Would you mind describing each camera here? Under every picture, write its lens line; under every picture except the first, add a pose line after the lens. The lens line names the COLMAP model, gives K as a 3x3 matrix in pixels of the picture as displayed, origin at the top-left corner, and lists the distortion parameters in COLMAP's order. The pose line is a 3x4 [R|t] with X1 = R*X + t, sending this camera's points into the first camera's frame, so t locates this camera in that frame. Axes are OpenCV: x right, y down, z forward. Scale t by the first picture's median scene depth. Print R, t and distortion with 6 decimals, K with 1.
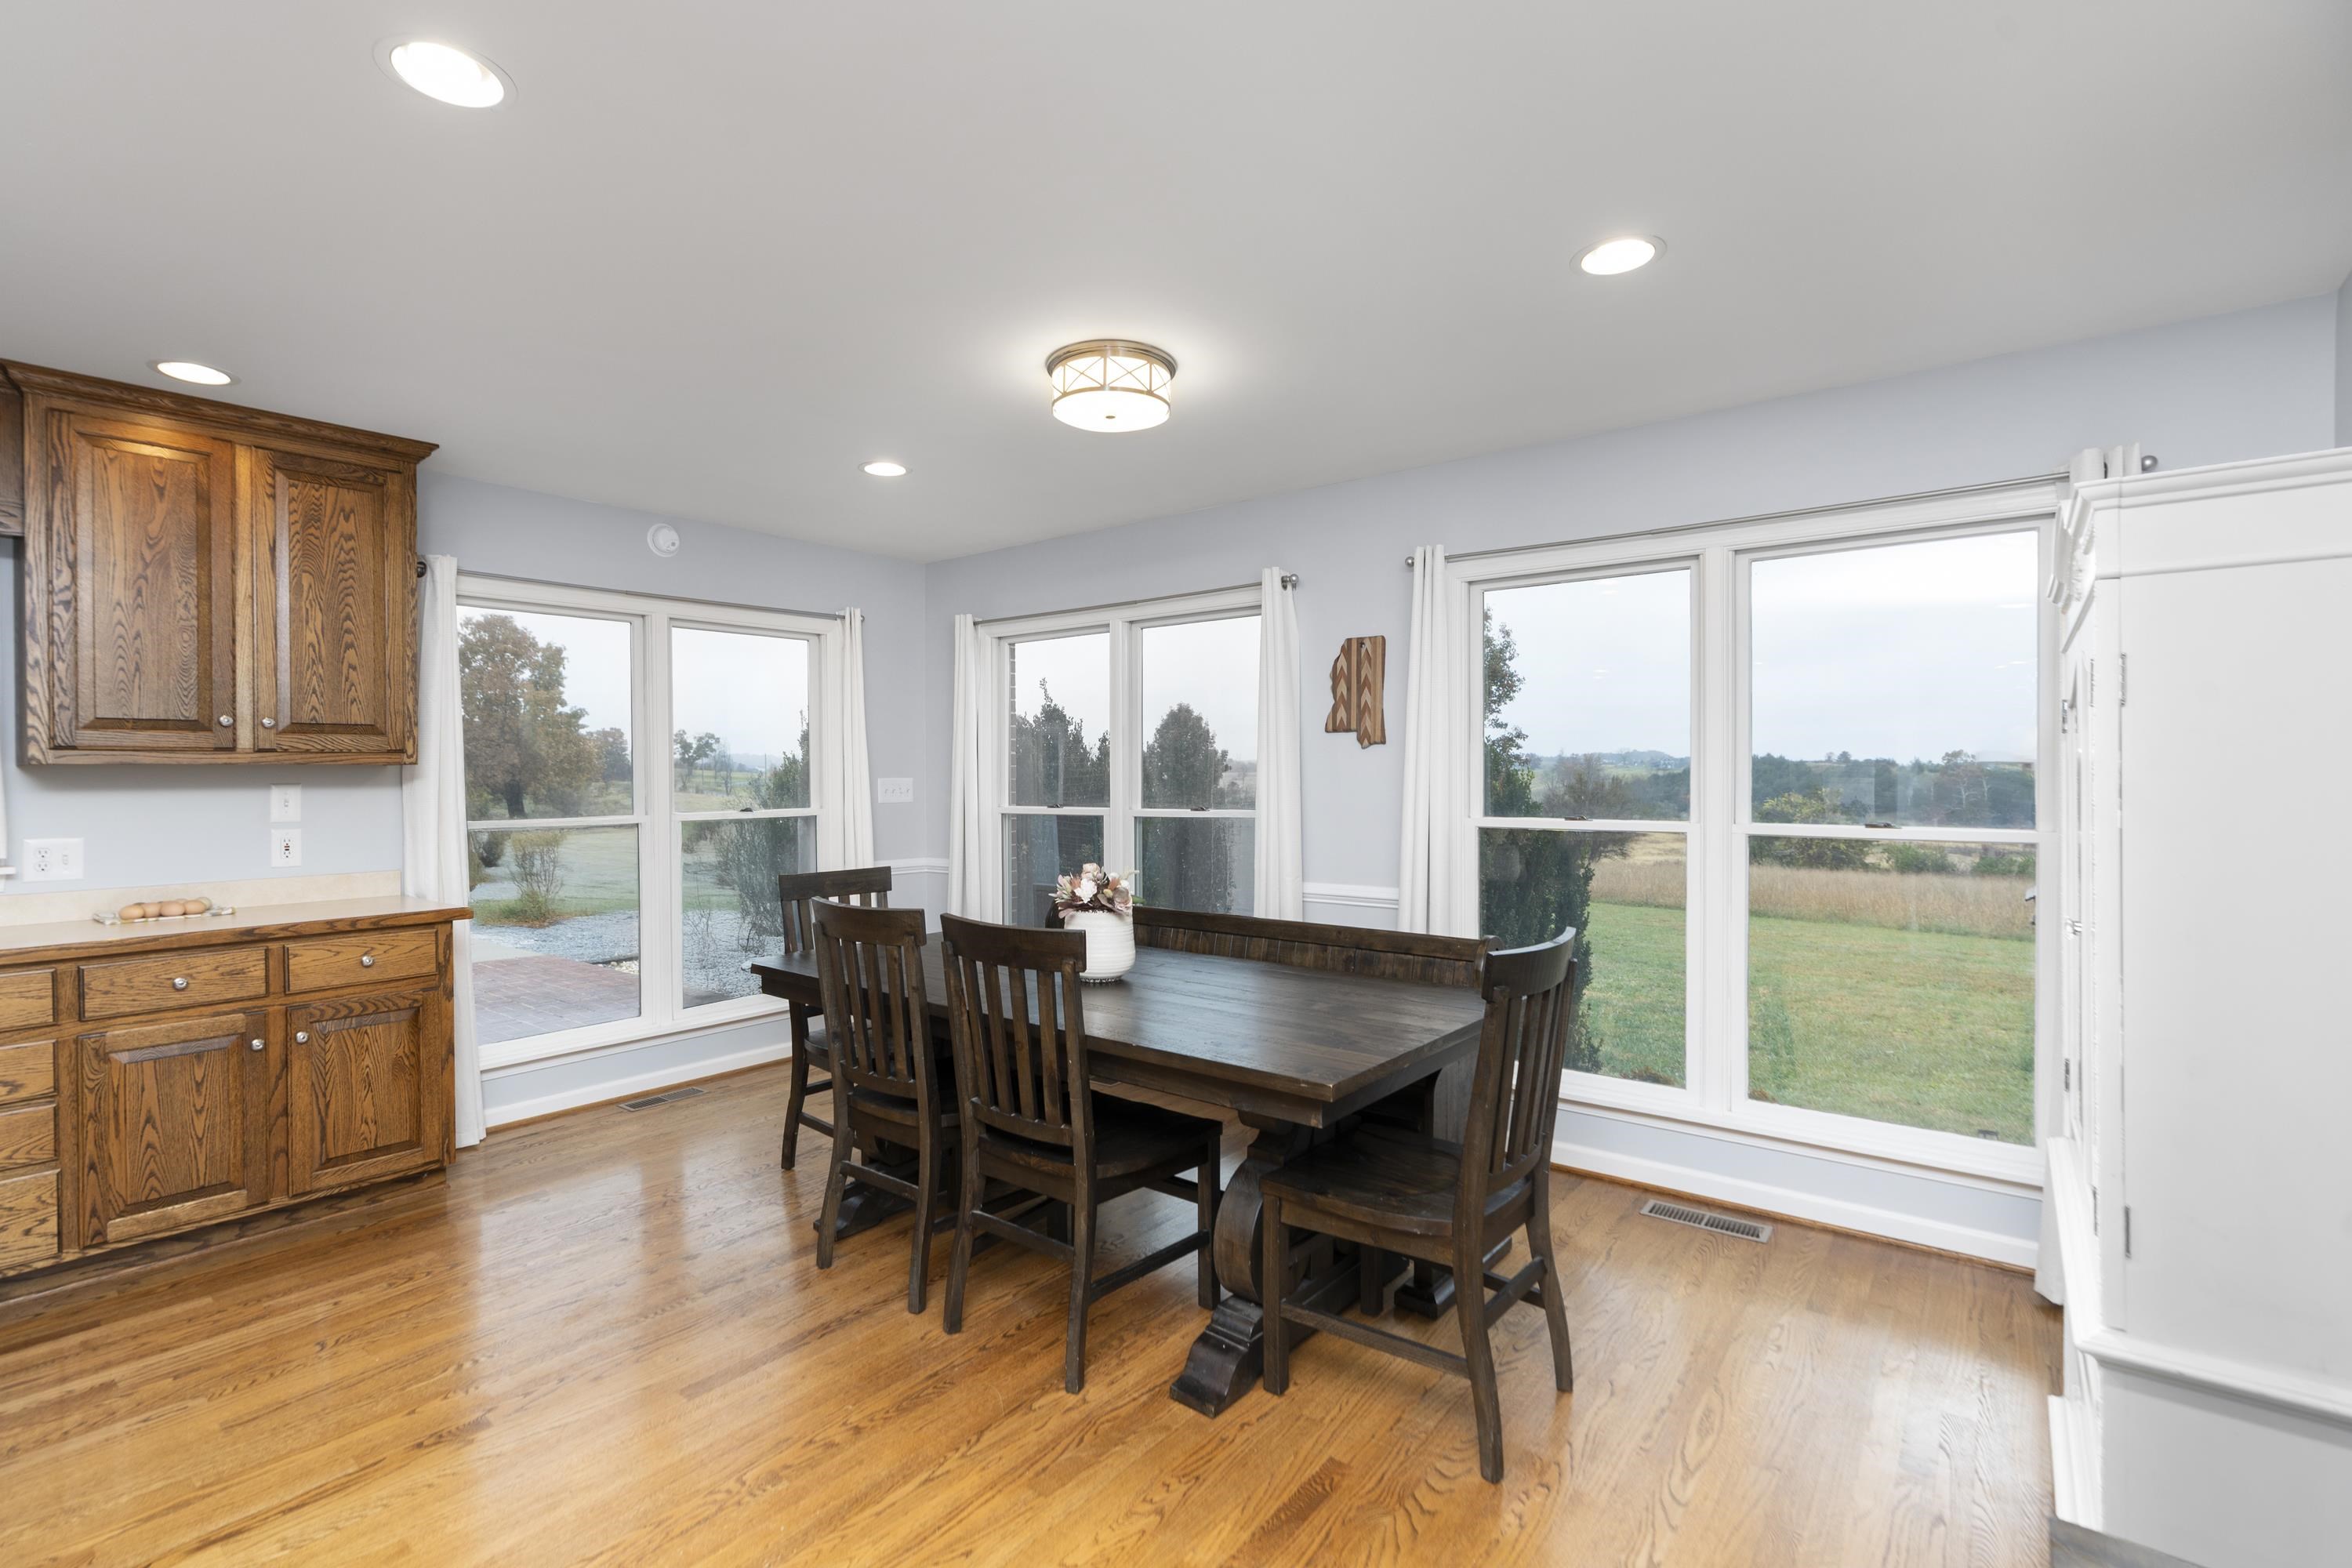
lens RADIAL K [[1051.9, 0, 1162.7], [0, 1051.9, 771.1], [0, 0, 1]] dist [-0.000742, 0.000413]
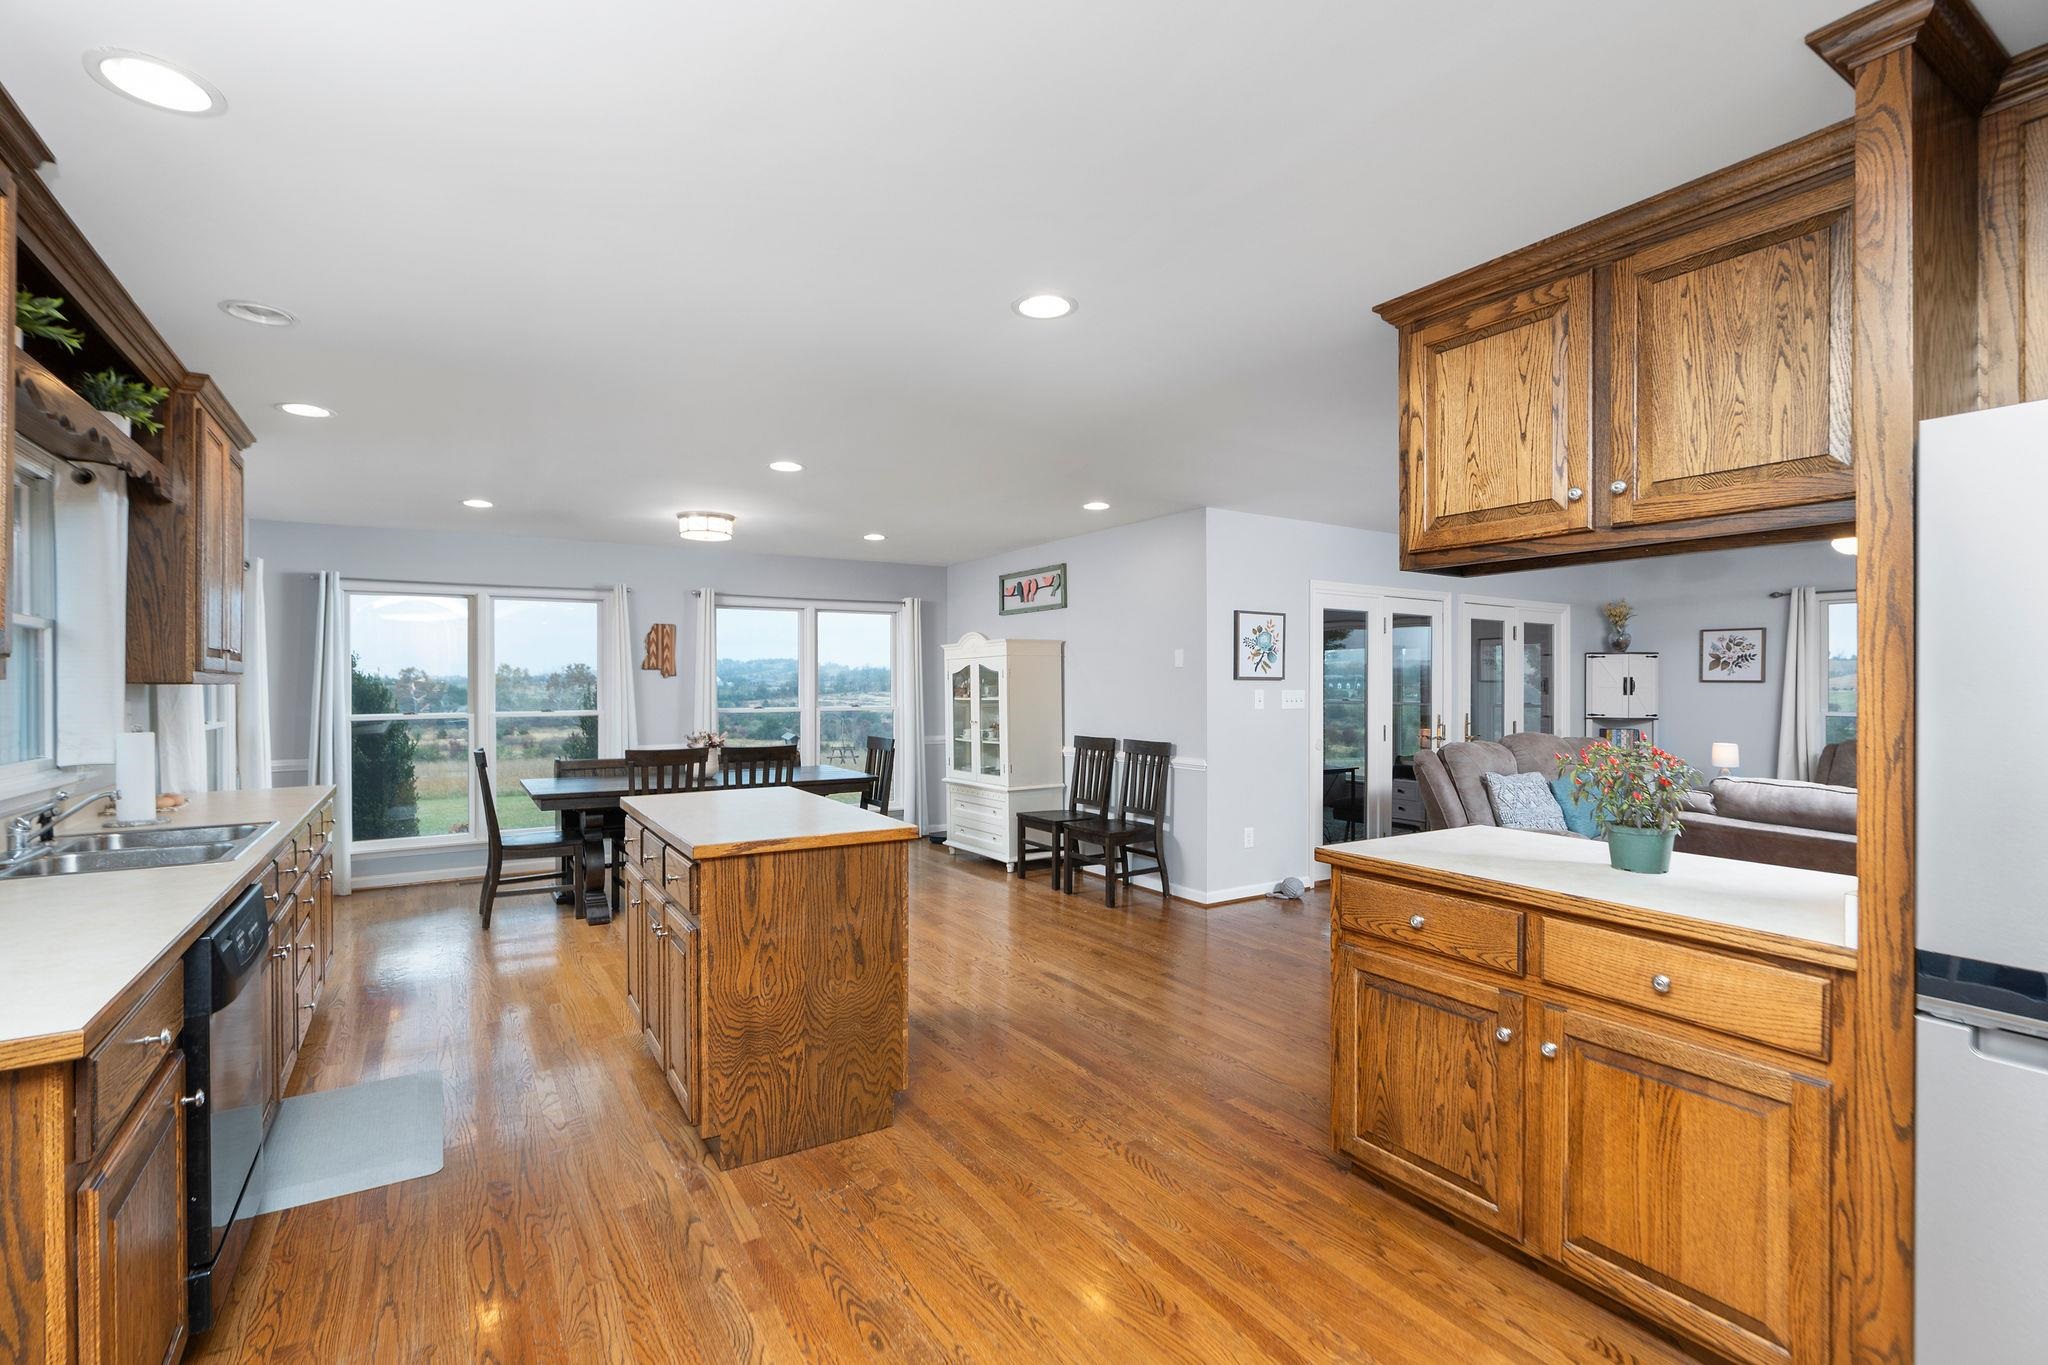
lens RADIAL K [[915.9, 0, 1012.4], [0, 915.9, 671.2], [0, 0, 1]] dist [-0.000742, 0.000413]
pose [[0.322149, 0.011798, 0.946616, -0.681153], [0.002279, 0.999910, -0.013238, -0.005408], [-0.946686, 0.006422, 0.322093, -0.107281]]
